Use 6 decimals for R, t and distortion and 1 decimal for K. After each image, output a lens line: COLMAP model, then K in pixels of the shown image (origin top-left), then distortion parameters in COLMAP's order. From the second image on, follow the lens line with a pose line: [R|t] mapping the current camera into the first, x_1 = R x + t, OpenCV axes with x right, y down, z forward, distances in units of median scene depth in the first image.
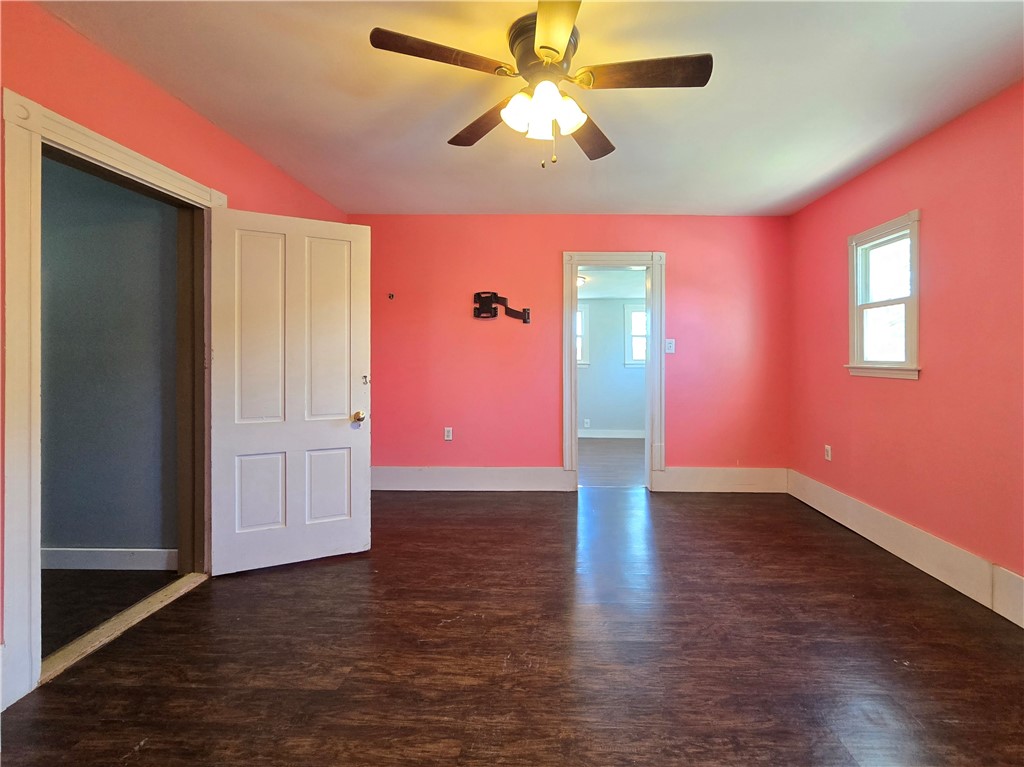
lens RADIAL K [[454.1, 0, 493.1], [0, 454.1, 353.3], [0, 0, 1]] dist [0.008997, -0.000257]
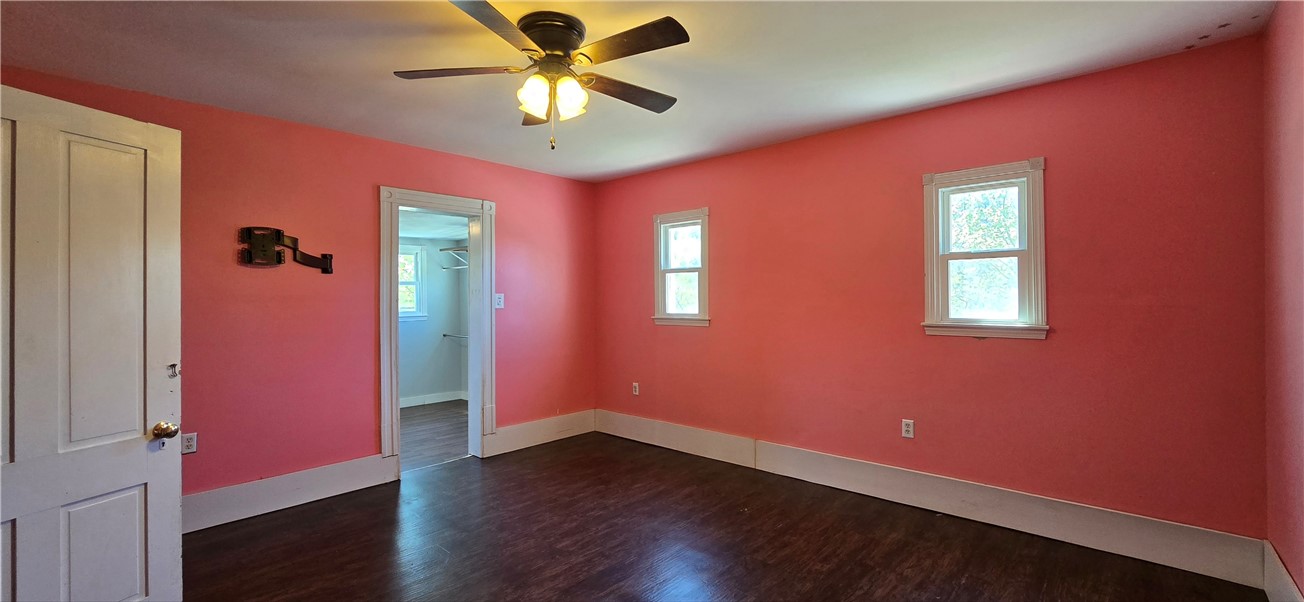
lens RADIAL K [[551.6, 0, 653.2], [0, 551.6, 299.8], [0, 0, 1]] dist [0.013946, 0.002158]
pose [[0.667622, -0.015392, 0.744341, -0.377726], [0.015037, 0.999861, 0.007188, -0.032634], [-0.744348, 0.006394, 0.667761, -0.017411]]
